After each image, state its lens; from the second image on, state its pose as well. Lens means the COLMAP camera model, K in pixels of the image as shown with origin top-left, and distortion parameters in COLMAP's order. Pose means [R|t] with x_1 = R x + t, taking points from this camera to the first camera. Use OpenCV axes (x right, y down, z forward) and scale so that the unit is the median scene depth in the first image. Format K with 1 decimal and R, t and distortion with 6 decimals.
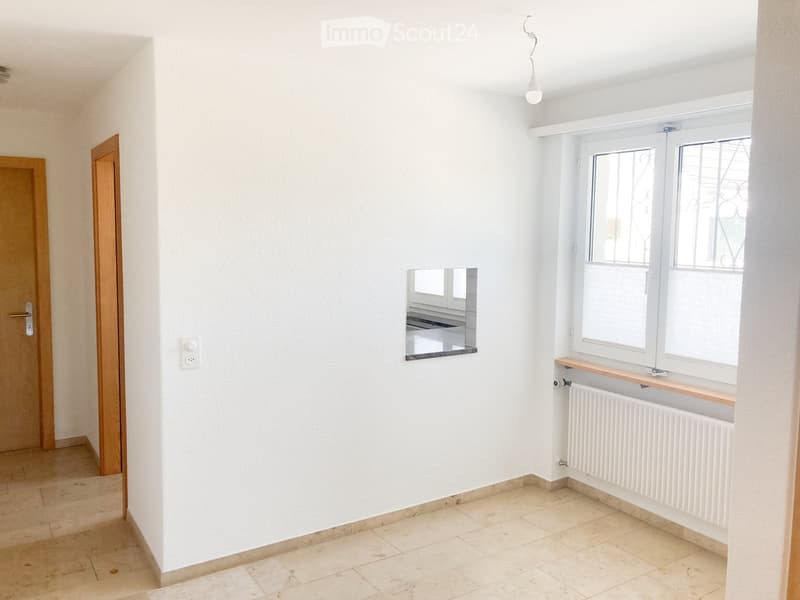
lens RADIAL K [[660.1, 0, 401.6], [0, 660.1, 290.8], [0, 0, 1]] dist [0.070167, -0.107651]
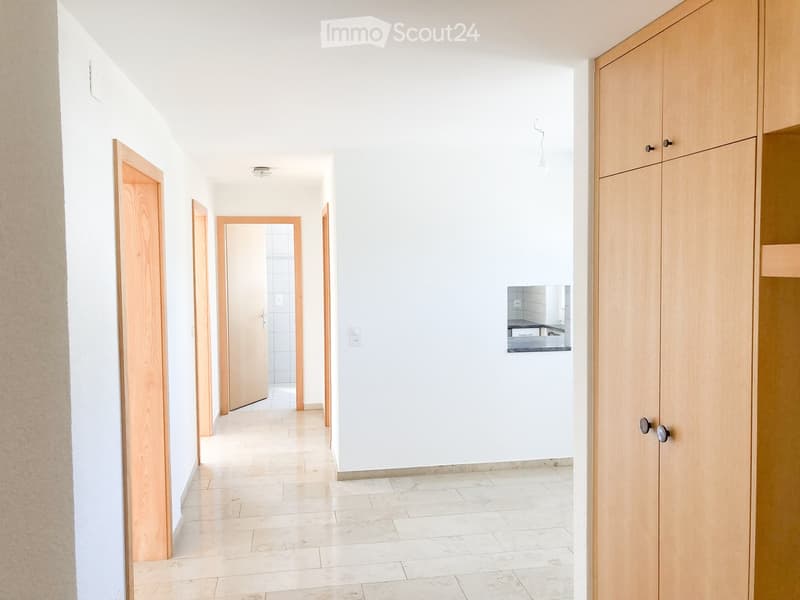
lens RADIAL K [[660.1, 0, 401.6], [0, 660.1, 290.8], [0, 0, 1]] dist [0.070167, -0.107651]
pose [[0.916101, -0.001587, -0.400946, 0.336758], [-0.016845, 0.998957, -0.042441, 0.037721], [0.400595, 0.045634, 0.915118, -0.338542]]
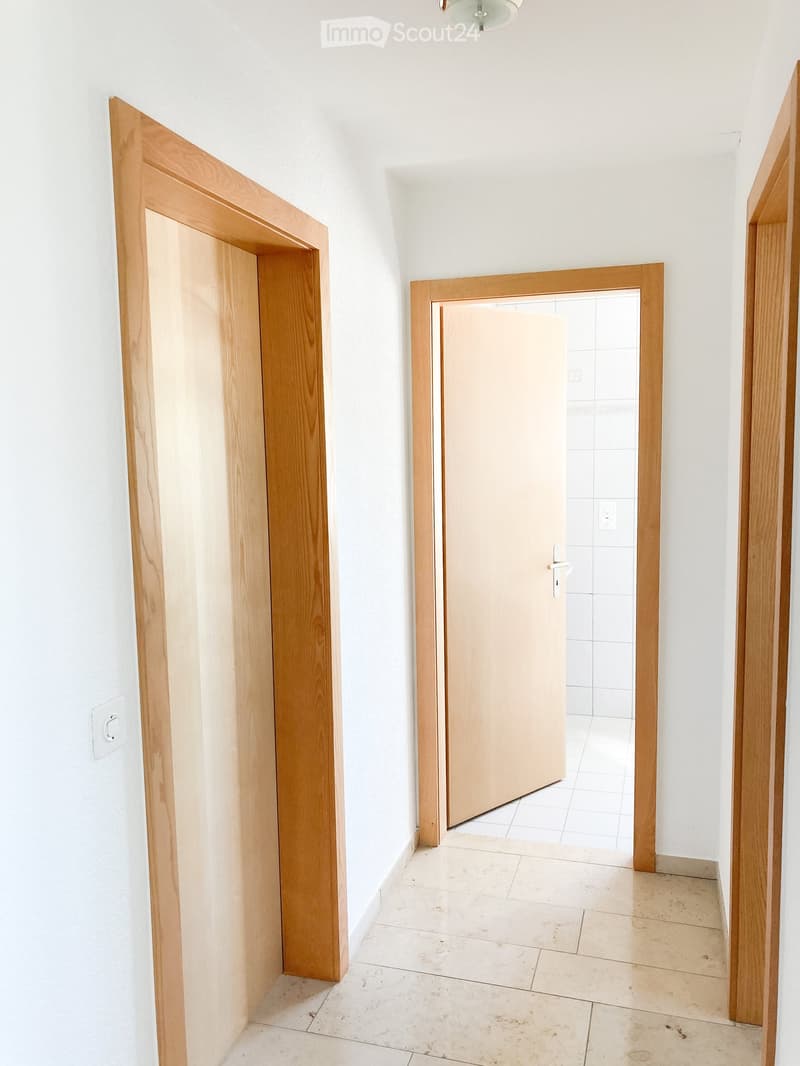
lens RADIAL K [[879.6, 0, 400.0], [0, 879.6, 533.0], [0, 0, 1]] dist [0.070167, -0.107651]
pose [[0.647607, 0.063101, -0.759357, -0.218725], [-0.045734, 0.997987, 0.043927, -0.038505], [0.760601, 0.006281, 0.649190, 0.566597]]
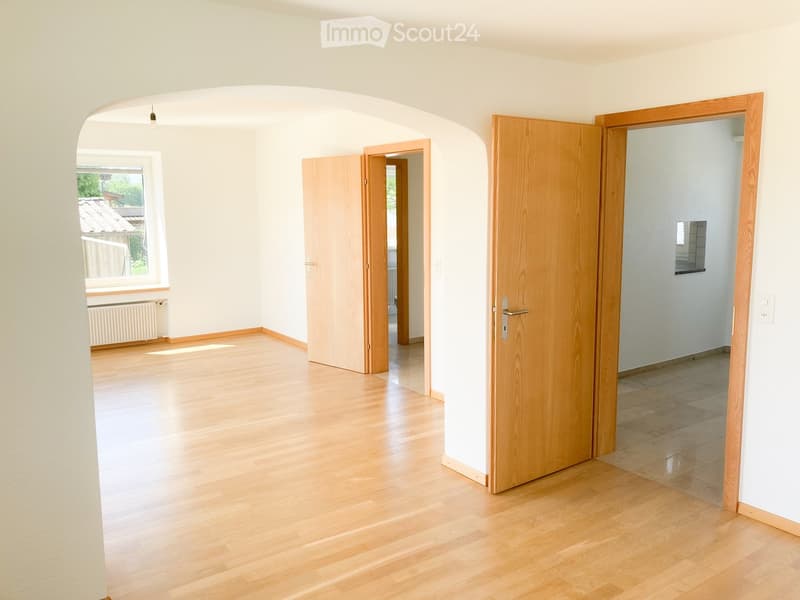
lens RADIAL K [[660.1, 0, 401.6], [0, 660.1, 290.8], [0, 0, 1]] dist [0.070167, -0.107651]
pose [[0.999153, -0.023111, 0.034056, -0.733208], [0.021598, 0.998792, 0.044146, 0.051864], [-0.035036, -0.043373, 0.998444, -0.691833]]
